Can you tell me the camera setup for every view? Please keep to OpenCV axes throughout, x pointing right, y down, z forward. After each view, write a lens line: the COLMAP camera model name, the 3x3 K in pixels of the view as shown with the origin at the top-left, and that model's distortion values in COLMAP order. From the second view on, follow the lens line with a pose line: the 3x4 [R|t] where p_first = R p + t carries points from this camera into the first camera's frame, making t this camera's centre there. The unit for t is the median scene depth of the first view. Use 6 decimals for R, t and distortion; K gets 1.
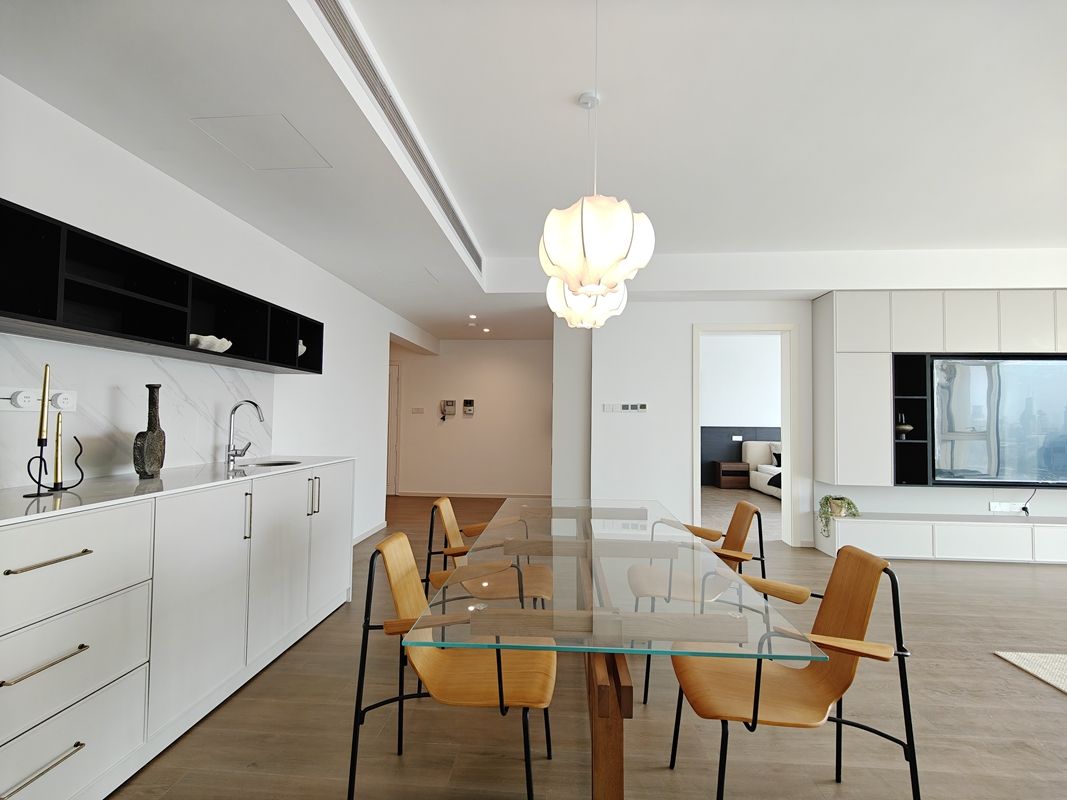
lens RADIAL K [[462.2, 0, 533.5], [0, 462.2, 400.0], [0, 0, 1]] dist [0.024047, -0.015237]
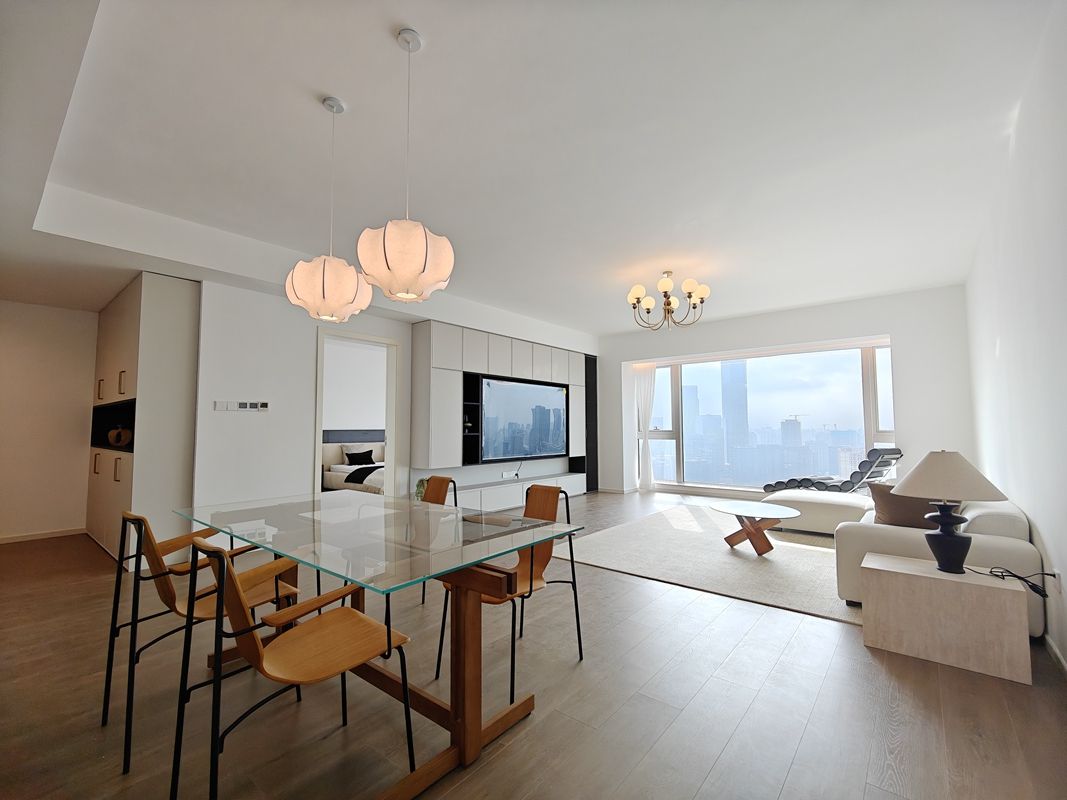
lens RADIAL K [[462.2, 0, 533.5], [0, 462.2, 400.0], [0, 0, 1]] dist [0.024047, -0.015237]
pose [[0.584788, 0.037405, 0.810323, -0.232471], [-0.024477, 0.999295, -0.028464, 0.019215], [-0.810817, -0.003189, 0.585292, 0.011506]]
